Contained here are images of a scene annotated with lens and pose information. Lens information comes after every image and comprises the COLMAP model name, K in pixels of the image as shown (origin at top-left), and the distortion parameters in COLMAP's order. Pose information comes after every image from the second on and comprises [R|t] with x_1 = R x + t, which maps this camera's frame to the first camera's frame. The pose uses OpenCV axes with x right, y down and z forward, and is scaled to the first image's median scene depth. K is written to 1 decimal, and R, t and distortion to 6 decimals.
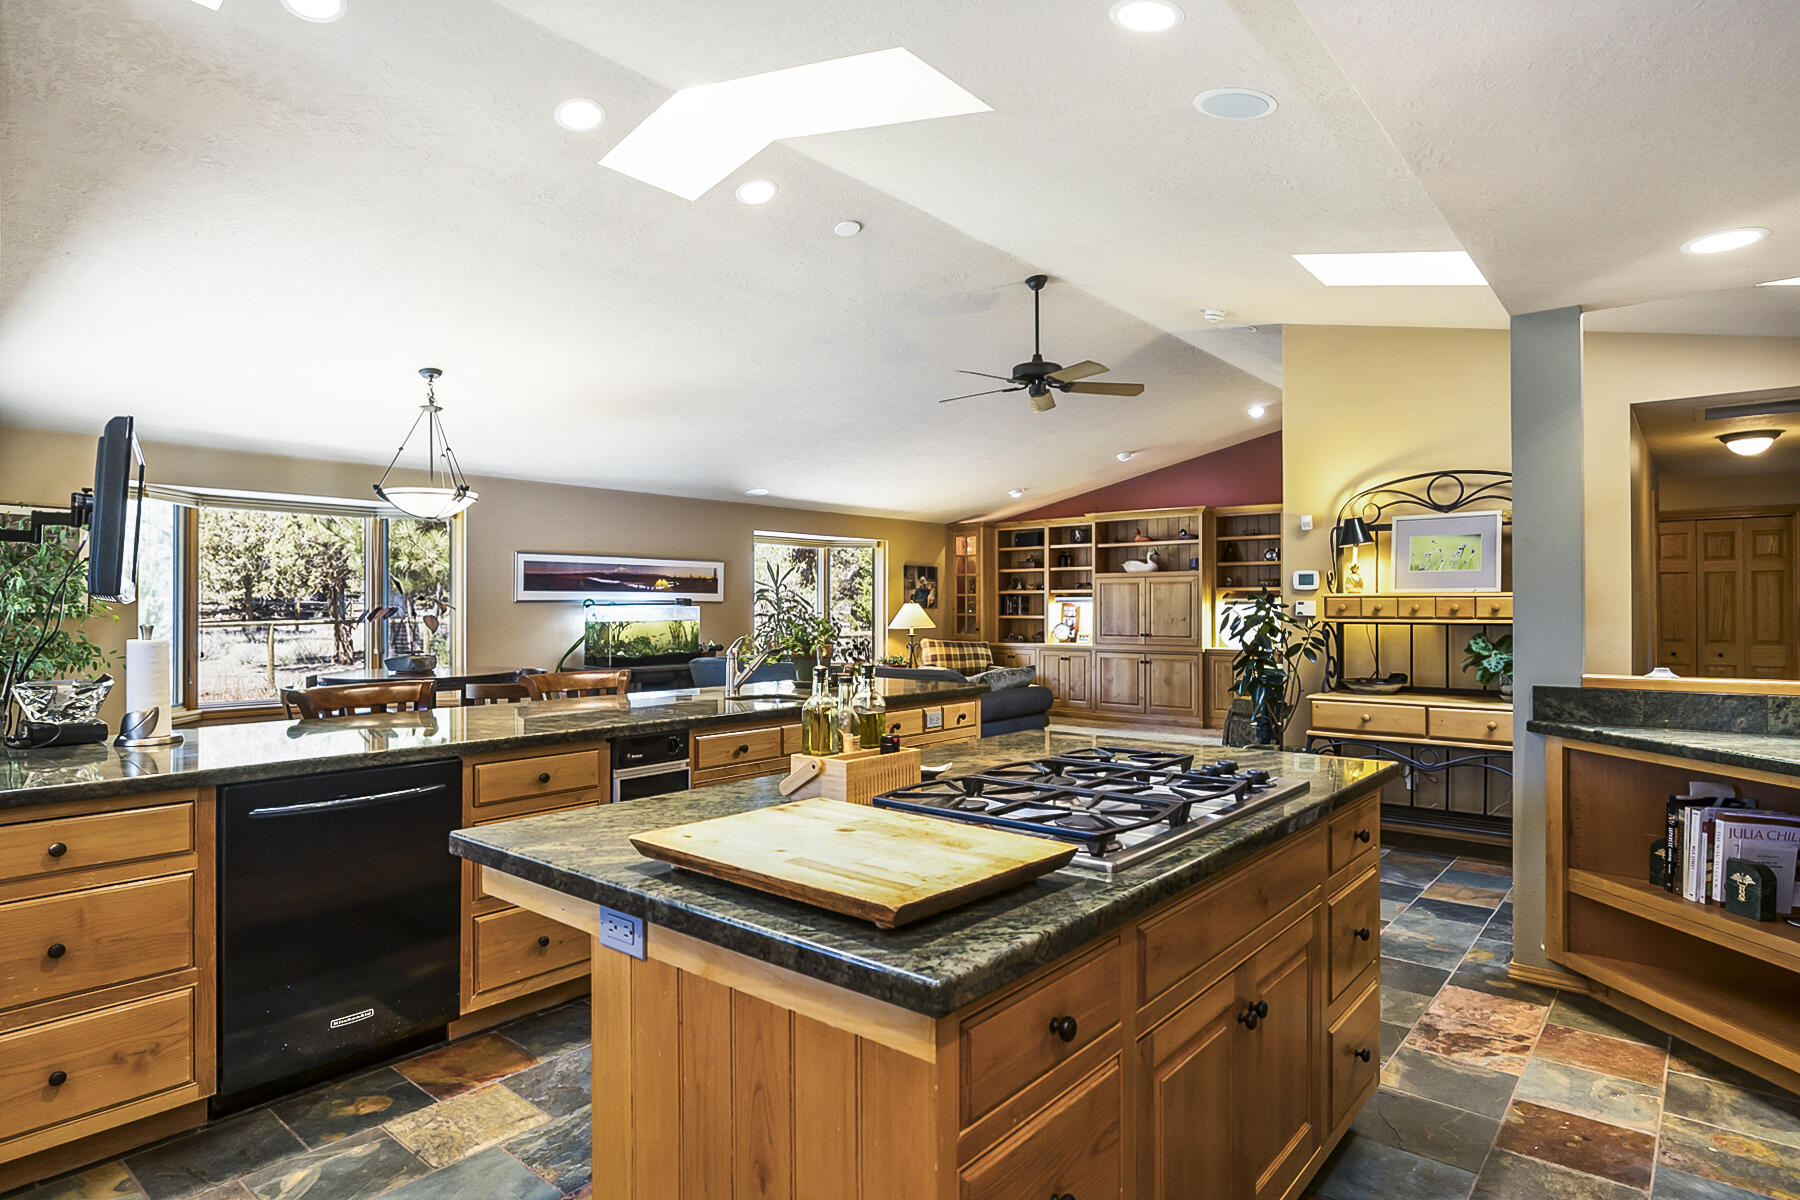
lens RADIAL K [[979.4, 0, 900.0], [0, 979.4, 600.0], [0, 0, 1]] dist [-0.006254, -0.001198]
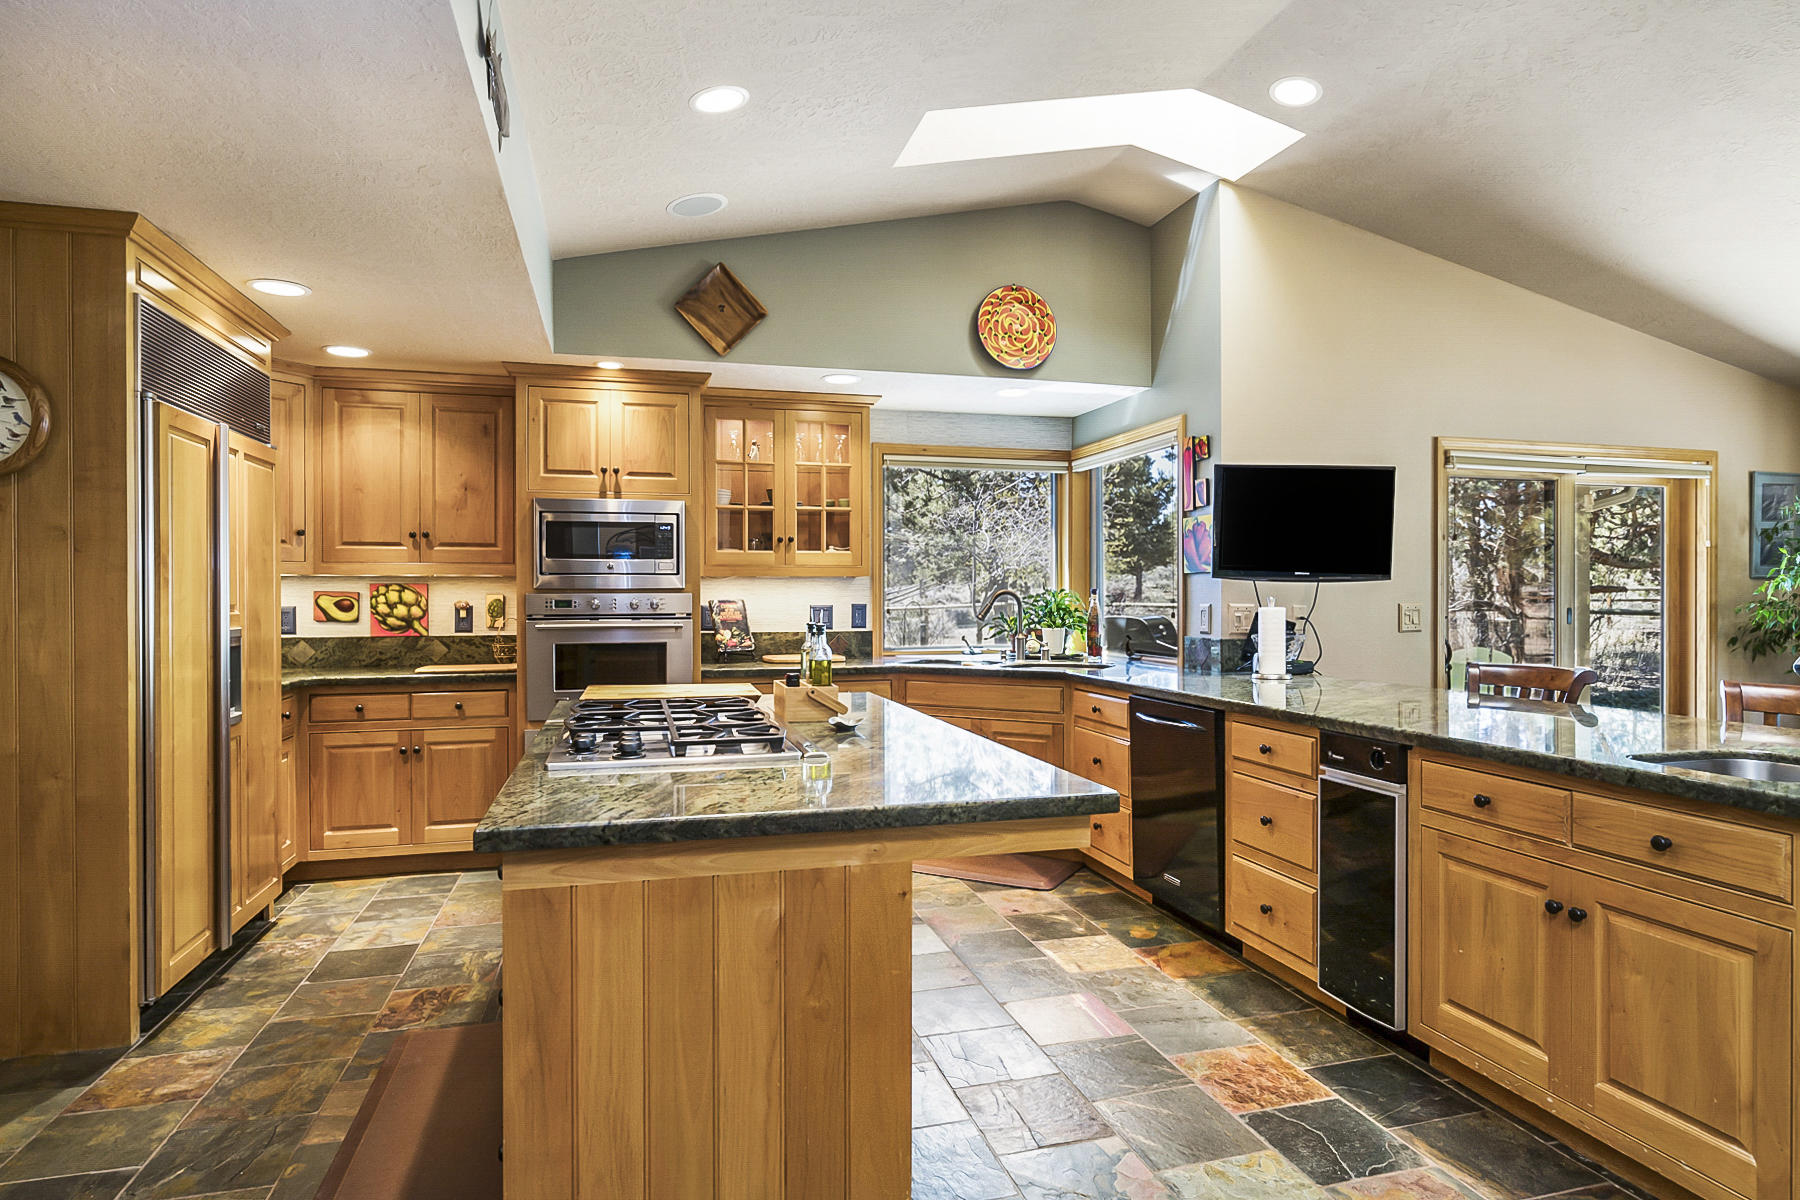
lens RADIAL K [[979.4, 0, 900.0], [0, 979.4, 600.0], [0, 0, 1]] dist [-0.006254, -0.001198]
pose [[-0.567055, 0.006016, -0.823658, 0.194360], [0.008413, 0.999963, 0.001511, 0.005832], [0.823637, -0.006073, -0.567084, 0.355163]]
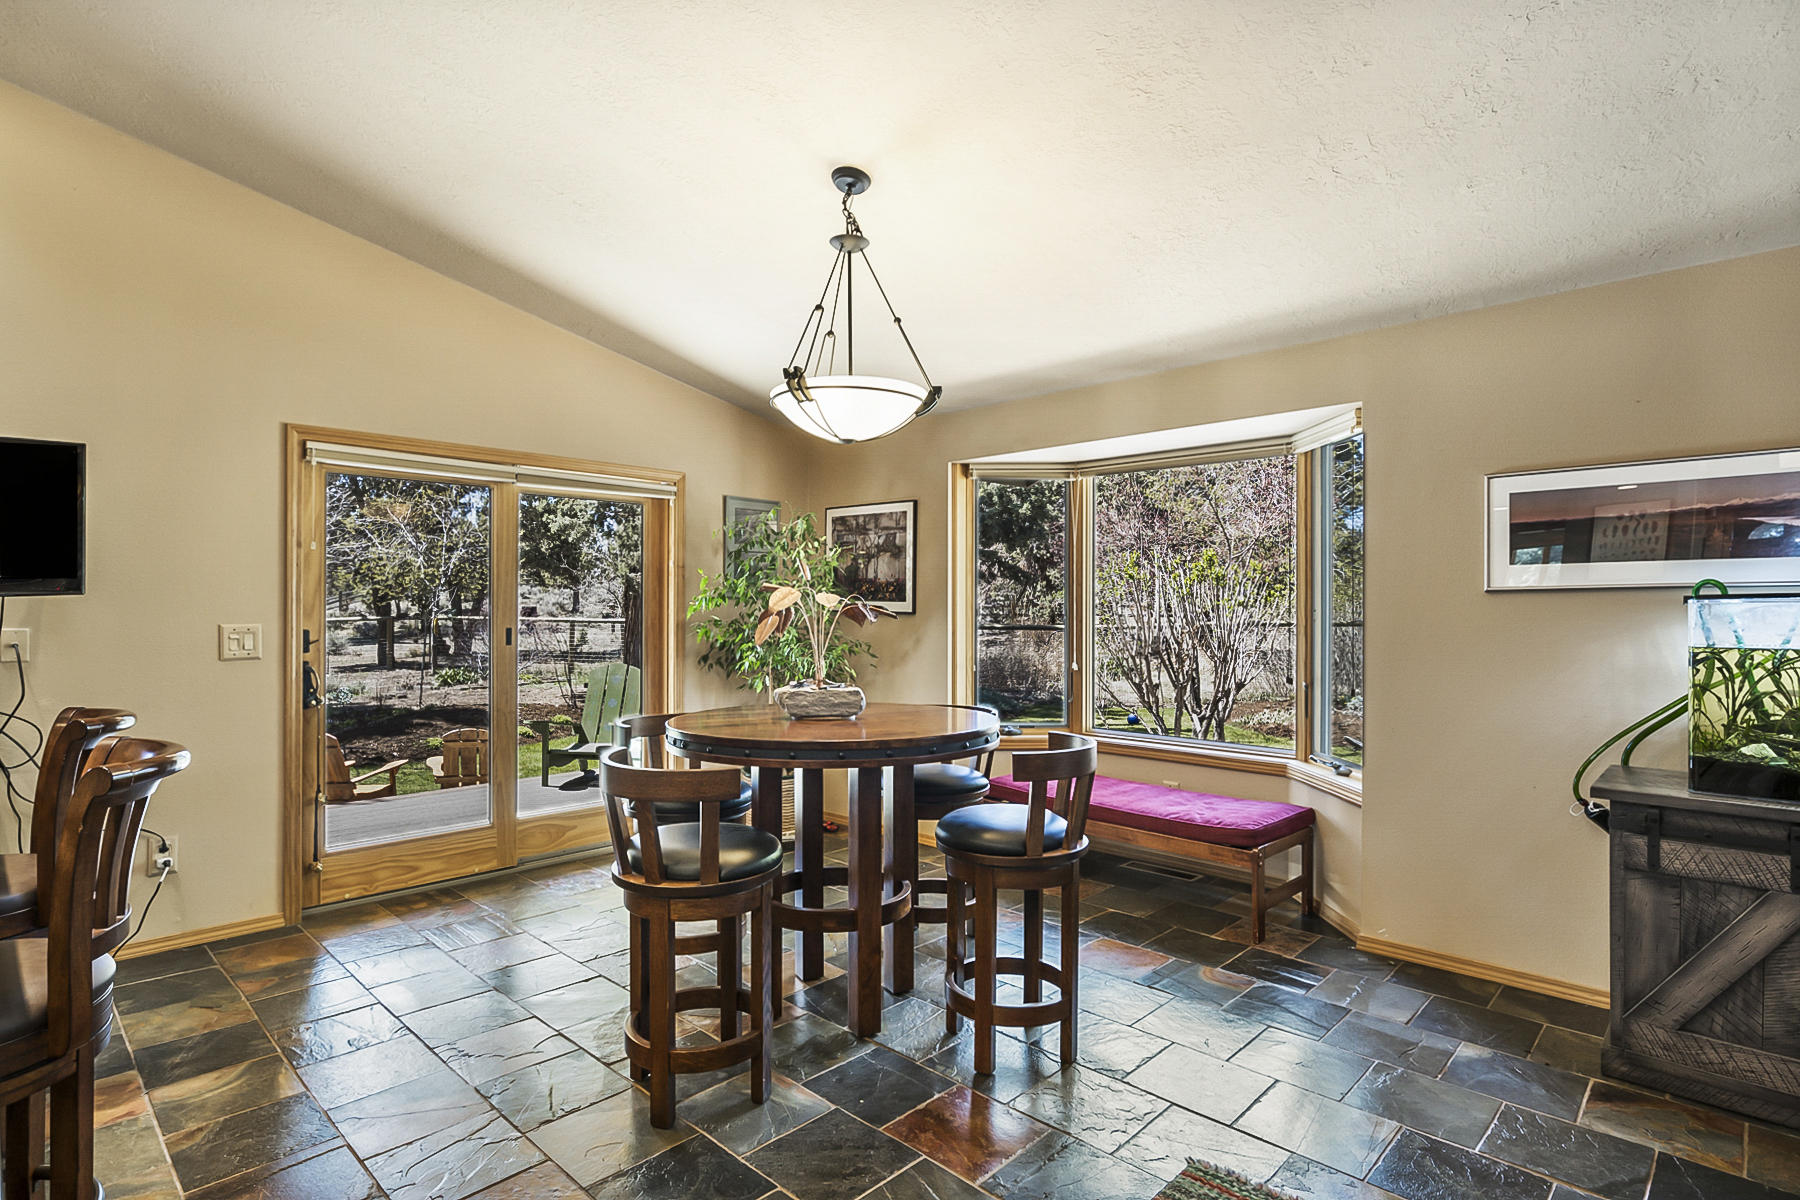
lens RADIAL K [[916.8, 0, 901.7], [0, 916.8, 609.3], [0, 0, 1]] dist [-0.001506, 0.000745]
pose [[-0.070380, -0.000348, -0.997520, 0.019771], [0.006516, 0.999978, -0.000808, 0.006273], [0.997499, -0.006556, -0.070376, 0.558067]]
